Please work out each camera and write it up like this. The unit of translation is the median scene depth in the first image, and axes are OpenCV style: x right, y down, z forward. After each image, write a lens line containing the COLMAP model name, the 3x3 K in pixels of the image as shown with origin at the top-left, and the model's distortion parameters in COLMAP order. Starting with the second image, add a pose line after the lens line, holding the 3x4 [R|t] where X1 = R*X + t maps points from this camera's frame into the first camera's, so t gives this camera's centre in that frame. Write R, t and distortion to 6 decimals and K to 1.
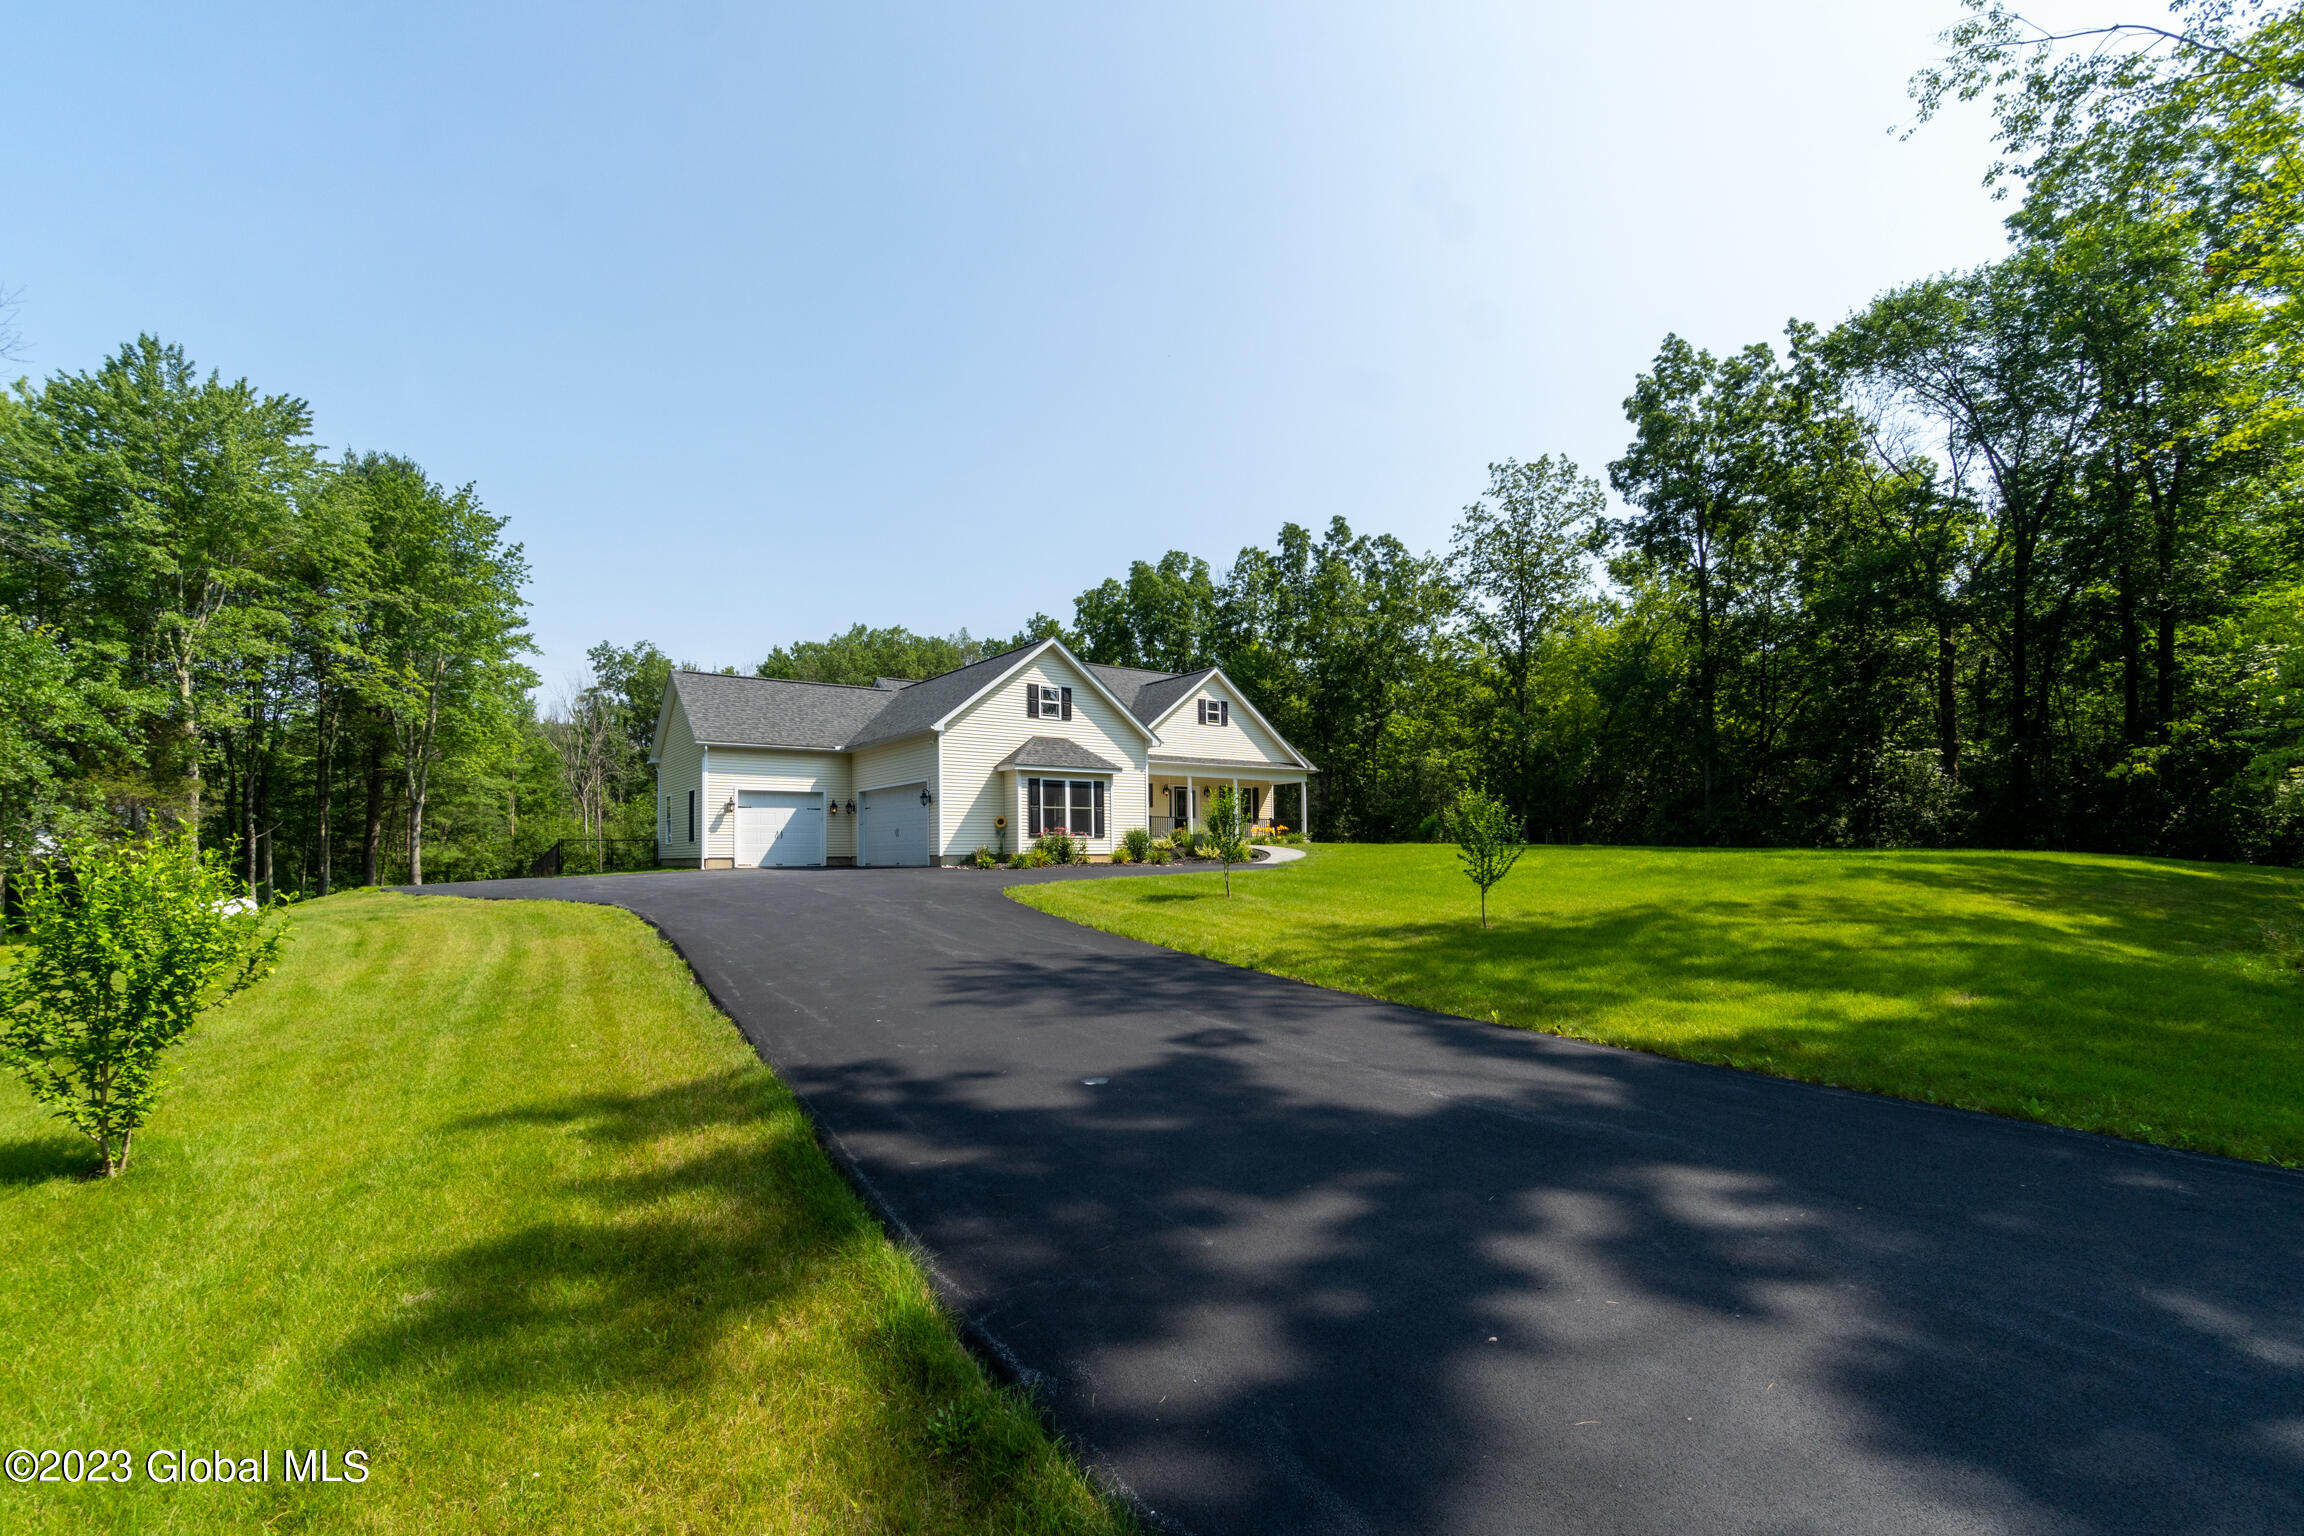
lens RADIAL K [[941.3, 0, 1131.4], [0, 941.3, 773.3], [0, 0, 1]] dist [-0.004139, 0.000111]
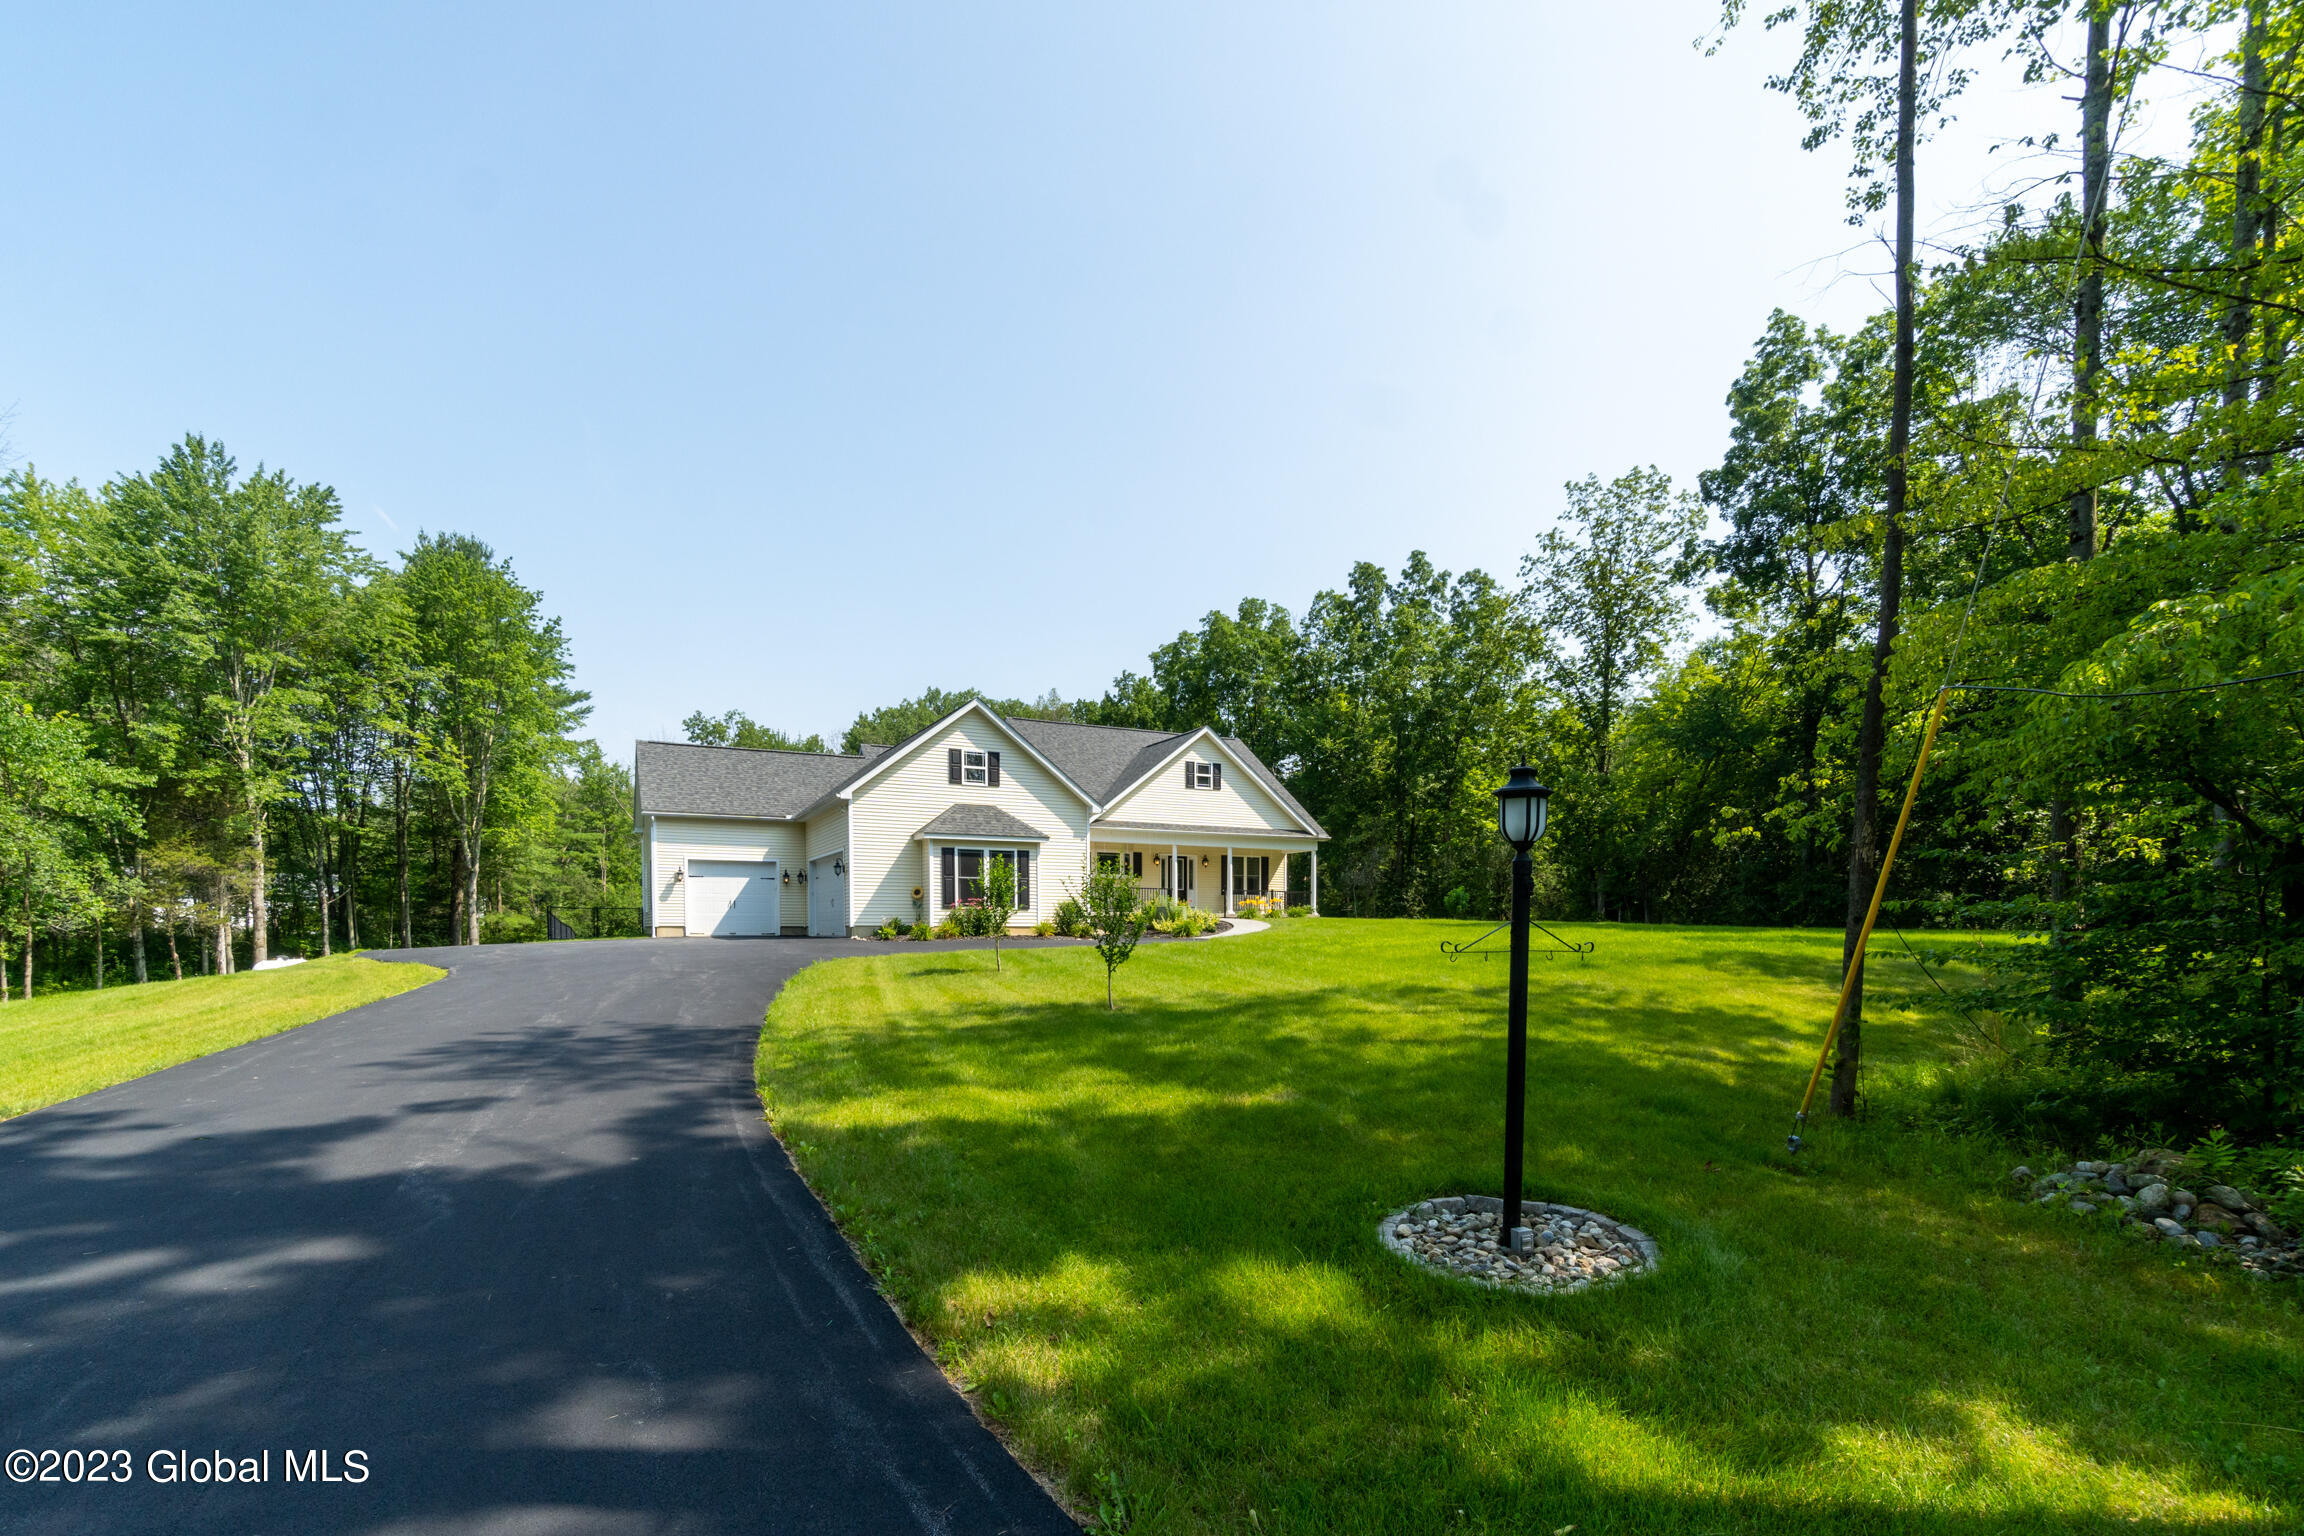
lens RADIAL K [[998.0, 0, 1106.8], [0, 998.0, 902.0], [0, 0, 1]] dist [-0.004373, 0.001925]
pose [[0.987426, 0.007180, -0.157920, 0.134650], [0.002393, 0.998174, 0.060349, -0.000155], [0.158065, -0.059969, 0.985606, 0.009078]]
